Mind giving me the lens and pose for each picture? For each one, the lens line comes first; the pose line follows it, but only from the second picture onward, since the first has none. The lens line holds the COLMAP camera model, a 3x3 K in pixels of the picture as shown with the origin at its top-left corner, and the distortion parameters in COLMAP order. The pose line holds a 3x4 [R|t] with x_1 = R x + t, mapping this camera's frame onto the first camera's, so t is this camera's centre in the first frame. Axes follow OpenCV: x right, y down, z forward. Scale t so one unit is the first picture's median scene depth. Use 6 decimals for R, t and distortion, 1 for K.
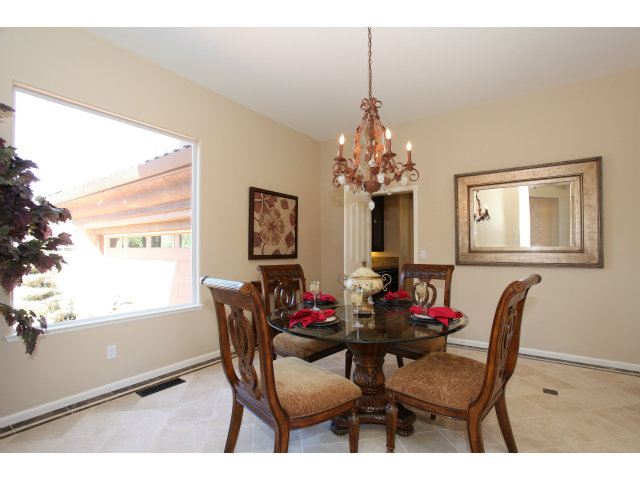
lens RADIAL K [[319.3, 0, 321.4], [0, 319.3, 247.4], [0, 0, 1]] dist [-0.064706, 0.025808]
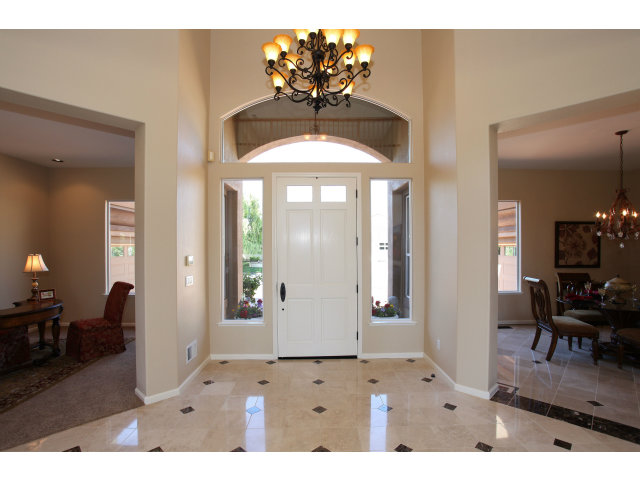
lens RADIAL K [[319.3, 0, 321.4], [0, 319.3, 247.4], [0, 0, 1]] dist [-0.064706, 0.025808]
pose [[0.604111, 0.005805, -0.796879, 0.285849], [0.002129, 0.999958, 0.008899, -0.075695], [0.796897, -0.007073, 0.604074, -0.817798]]
